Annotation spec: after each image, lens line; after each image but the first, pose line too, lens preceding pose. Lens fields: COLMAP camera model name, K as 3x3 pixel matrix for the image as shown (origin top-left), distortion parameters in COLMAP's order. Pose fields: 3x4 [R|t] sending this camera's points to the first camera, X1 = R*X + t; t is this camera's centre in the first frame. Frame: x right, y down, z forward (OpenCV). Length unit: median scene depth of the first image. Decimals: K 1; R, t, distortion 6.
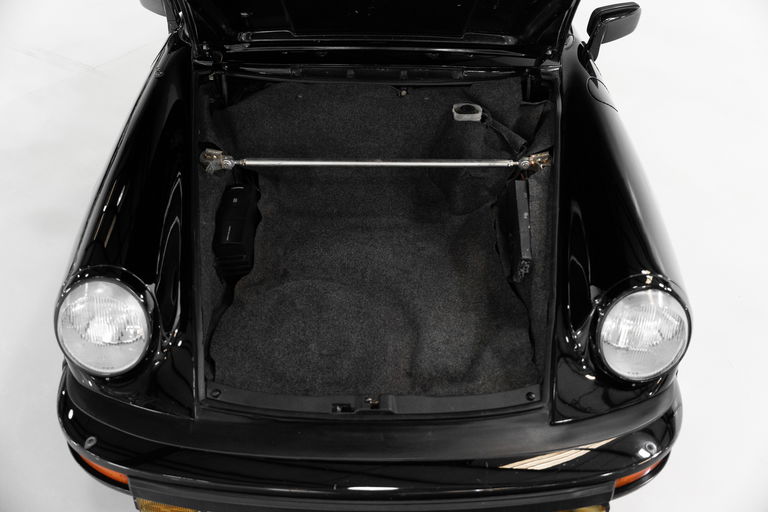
lens RADIAL K [[743.7, 0, 384.0], [0, 743.7, 256.0], [0, 0, 1]] dist [-0.064939, 0.000728]
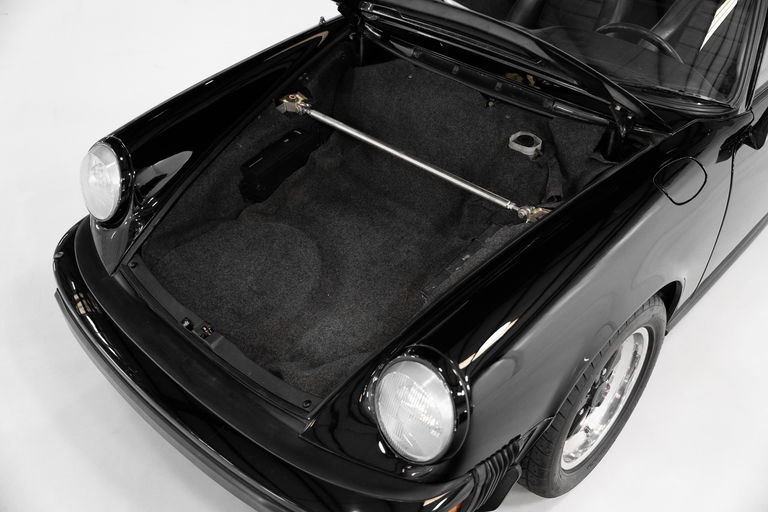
lens RADIAL K [[743.7, 0, 384.0], [0, 743.7, 256.0], [0, 0, 1]] dist [-0.064939, 0.000728]
pose [[0.718144, 0.419540, -0.555208, 0.572411], [-0.401409, 0.901462, 0.161976, -0.150281], [0.568454, 0.106543, 0.815787, 0.167624]]
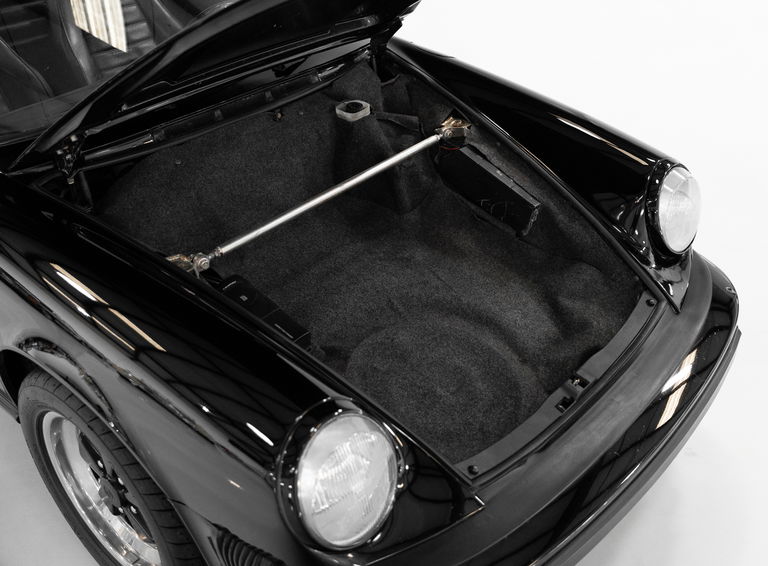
lens RADIAL K [[846.6, 0, 384.0], [0, 846.6, 283.0], [0, 0, 1]] dist [-0.001992, -0.002621]
pose [[0.656932, -0.434930, 0.615854, -0.606916], [0.454775, 0.880094, 0.136434, -0.135048], [-0.601349, 0.190448, 0.775957, 0.217177]]
